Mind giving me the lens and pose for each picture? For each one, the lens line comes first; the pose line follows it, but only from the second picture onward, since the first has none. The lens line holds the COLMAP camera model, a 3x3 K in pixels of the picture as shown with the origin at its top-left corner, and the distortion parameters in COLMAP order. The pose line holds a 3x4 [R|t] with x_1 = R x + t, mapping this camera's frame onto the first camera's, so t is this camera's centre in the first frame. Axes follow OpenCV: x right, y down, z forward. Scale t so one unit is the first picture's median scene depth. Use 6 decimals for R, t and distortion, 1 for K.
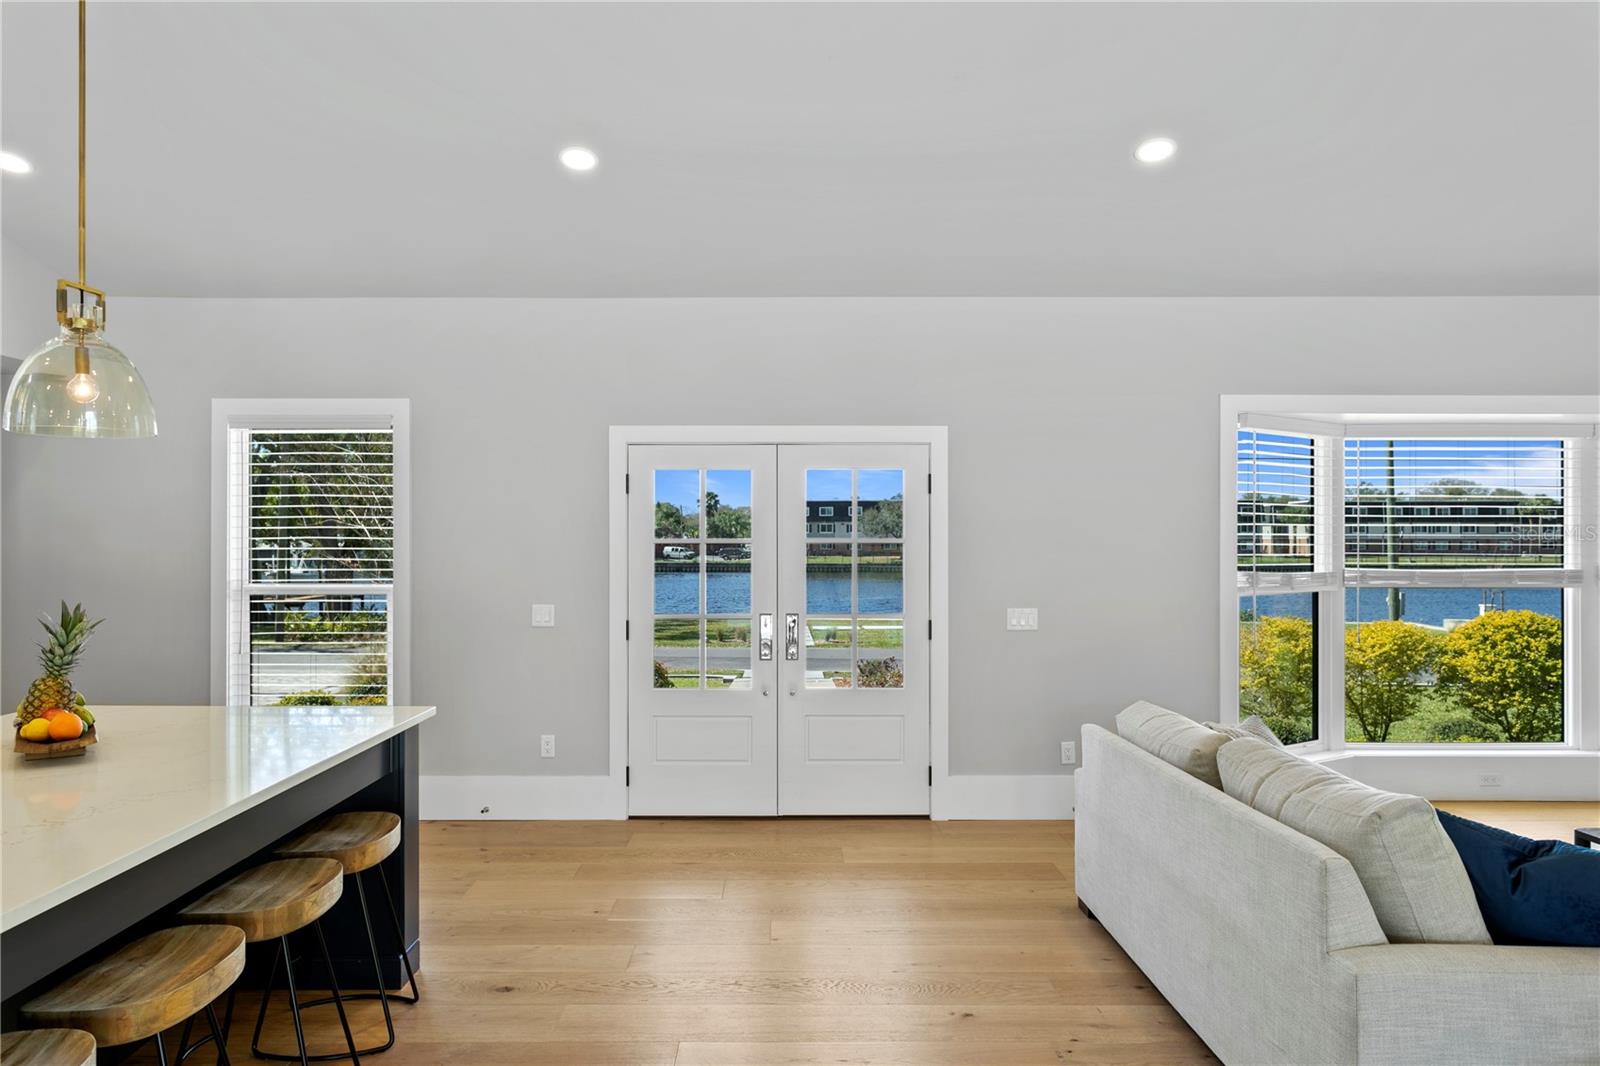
lens RADIAL K [[1088.2, 0, 795.6], [0, 1088.2, 530.6], [0, 0, 1]] dist [-0.002843, 0.006952]
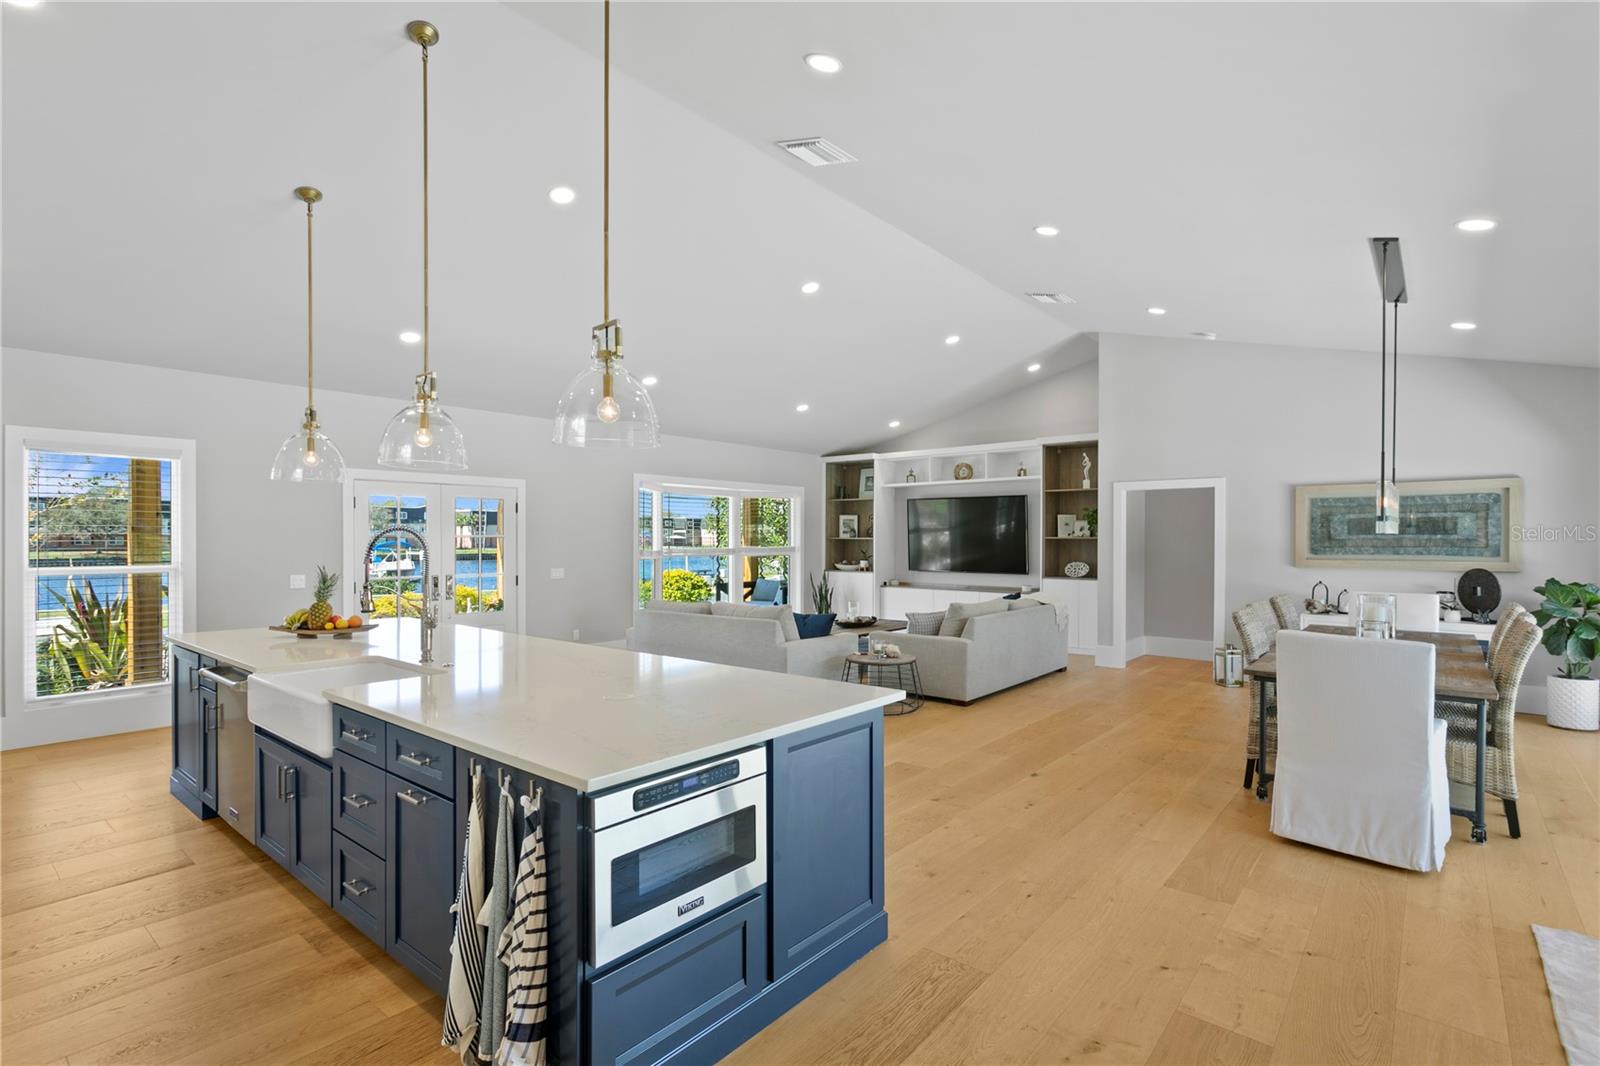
lens RADIAL K [[772.0, 0, 797.2], [0, 772.0, 540.8], [0, 0, 1]] dist [0.001284, 0.002214]
pose [[0.645615, -0.003168, 0.763656, -0.631490], [-0.006463, 0.999933, 0.009612, 0.000458], [-0.763635, -0.011141, 0.645552, -0.317771]]
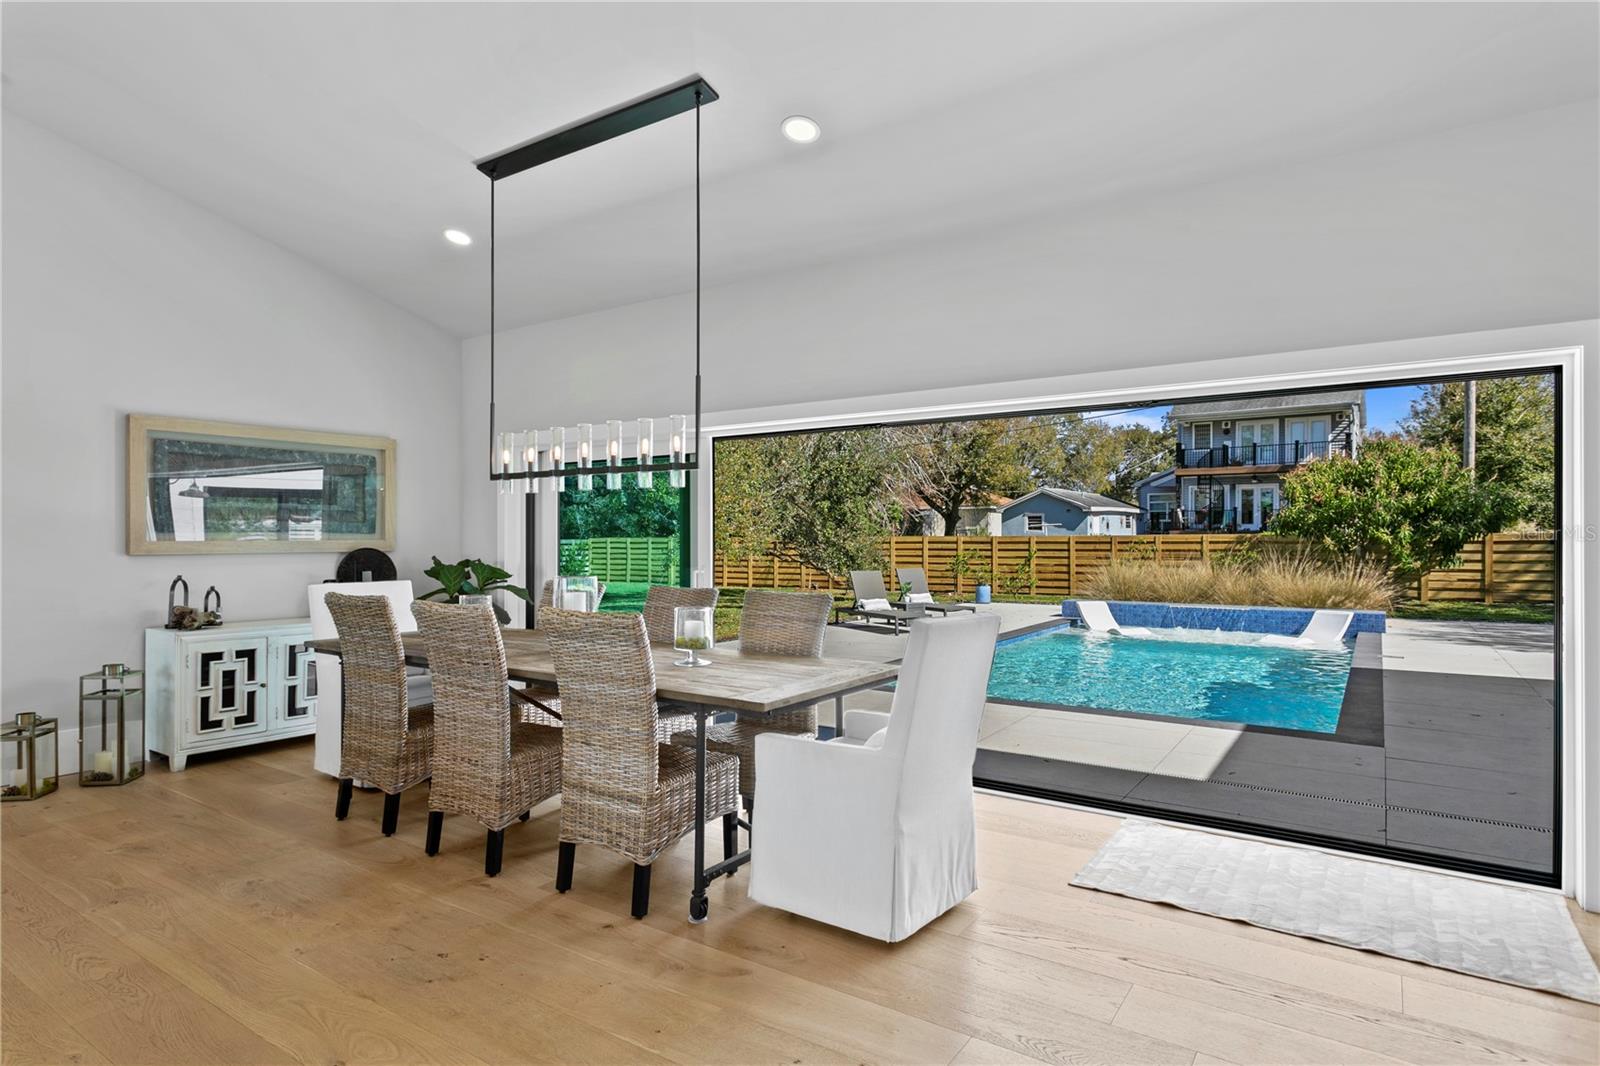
lens RADIAL K [[862.6, 0, 784.3], [0, 862.6, 542.1], [0, 0, 1]] dist [-0.014982, 0.003340]
pose [[-0.823787, -0.004409, 0.566882, -0.089574], [-0.006629, 0.999976, -0.001855, 0.037468], [-0.566860, -0.005286, -0.823797, 0.205025]]
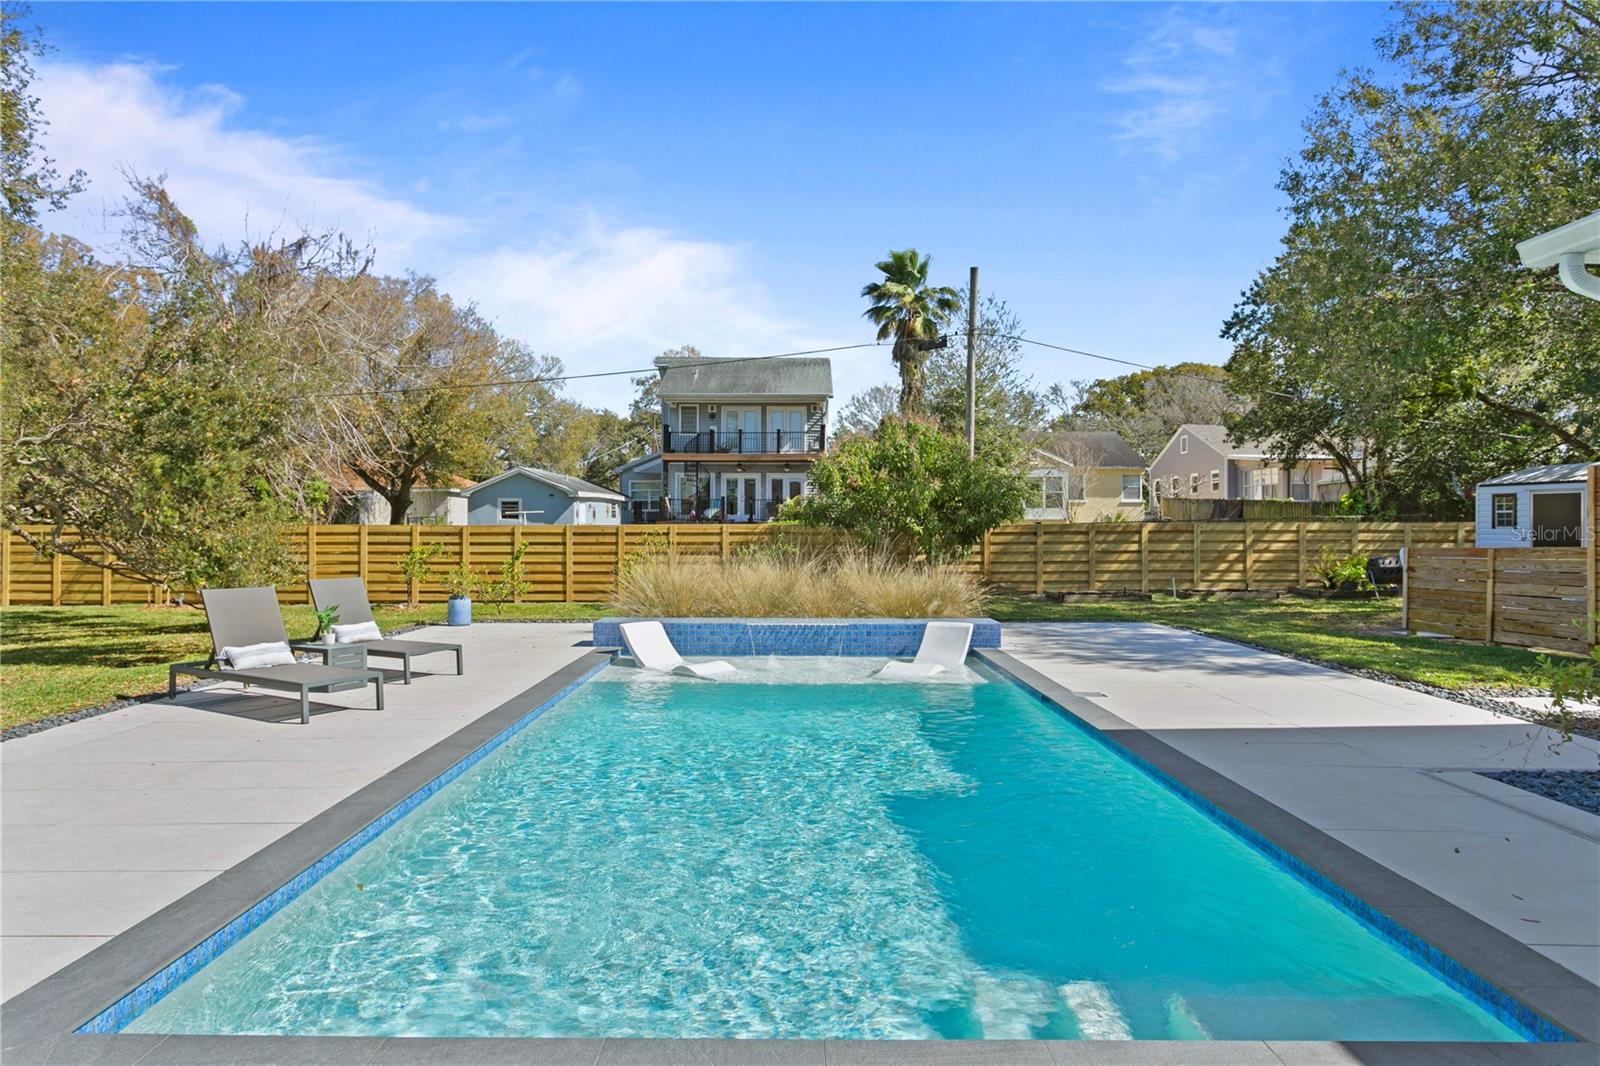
lens RADIAL K [[906.9, 0, 786.3], [0, 906.9, 528.1], [0, 0, 1]] dist [-0.013092, 0.008981]
pose [[-0.999986, -0.005132, 0.001181, 0.319101], [-0.005146, 0.999913, -0.012165, 0.038378], [-0.001119, -0.012171, -0.999925, -0.641301]]
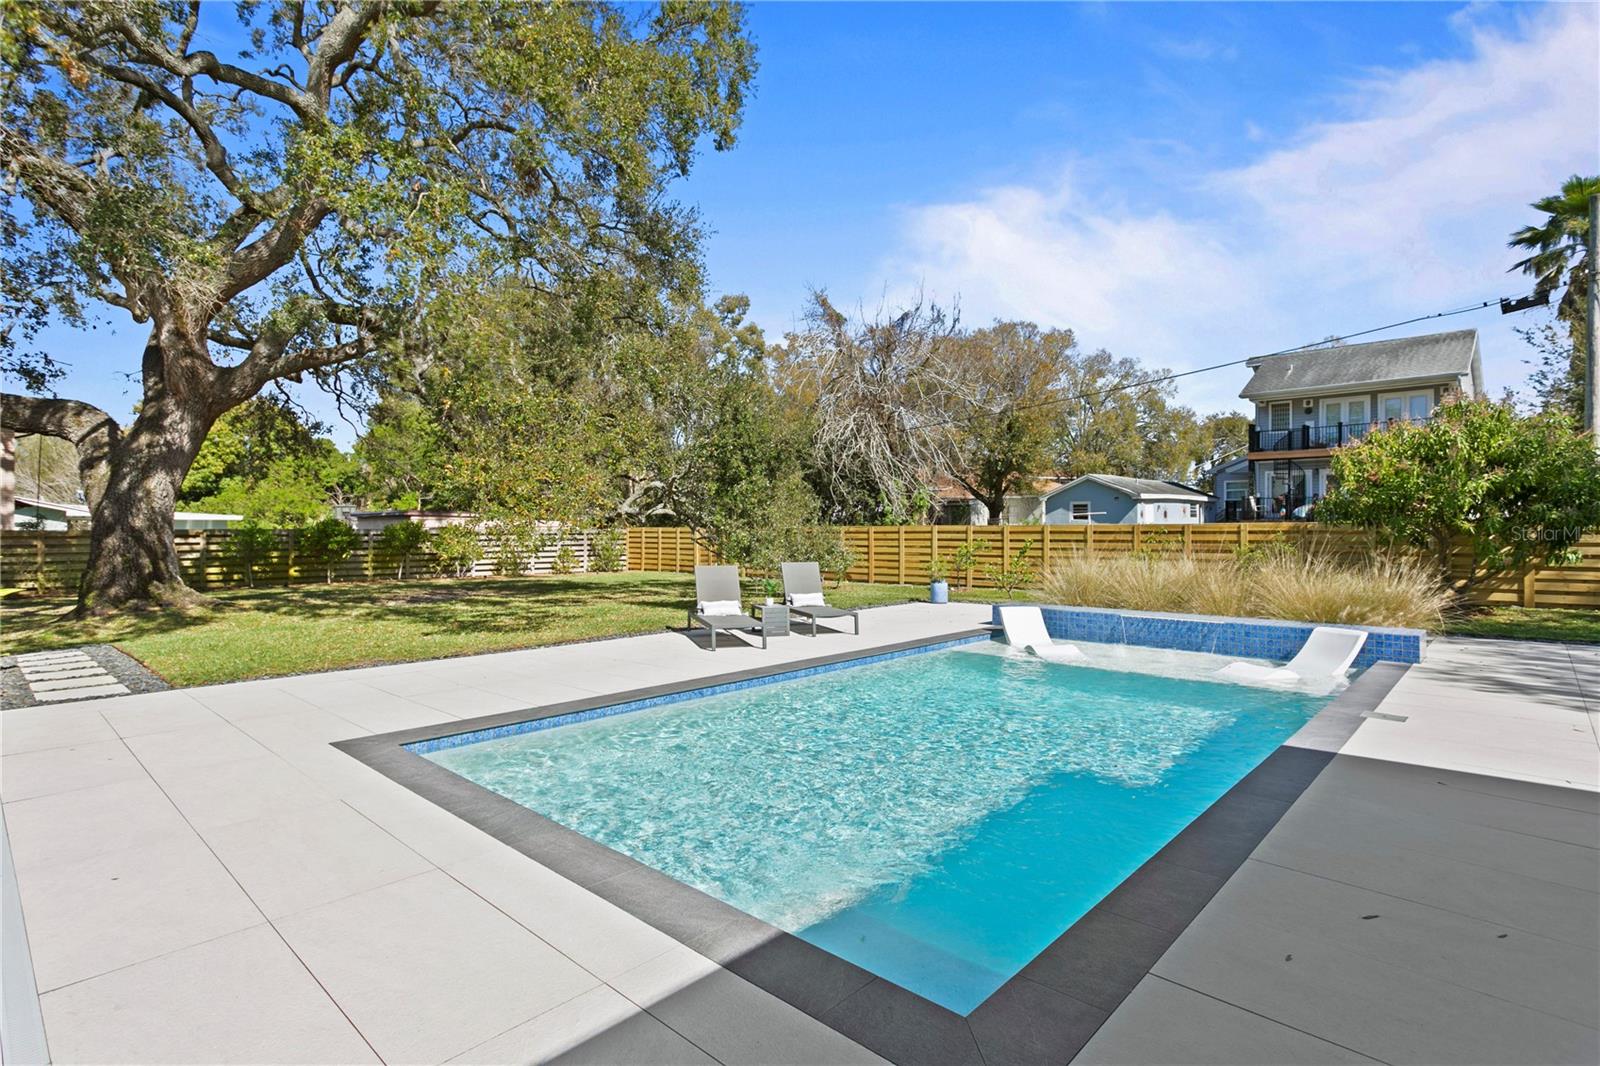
lens RADIAL K [[791.3, 0, 800.5], [0, 791.3, 528.9], [0, 0, 1]] dist [0.000713, -0.000593]
pose [[-0.739099, -0.002455, 0.673593, -0.245353], [-0.008477, 0.999948, -0.005657, 0.037301], [-0.673544, -0.009891, -0.739081, -0.726290]]
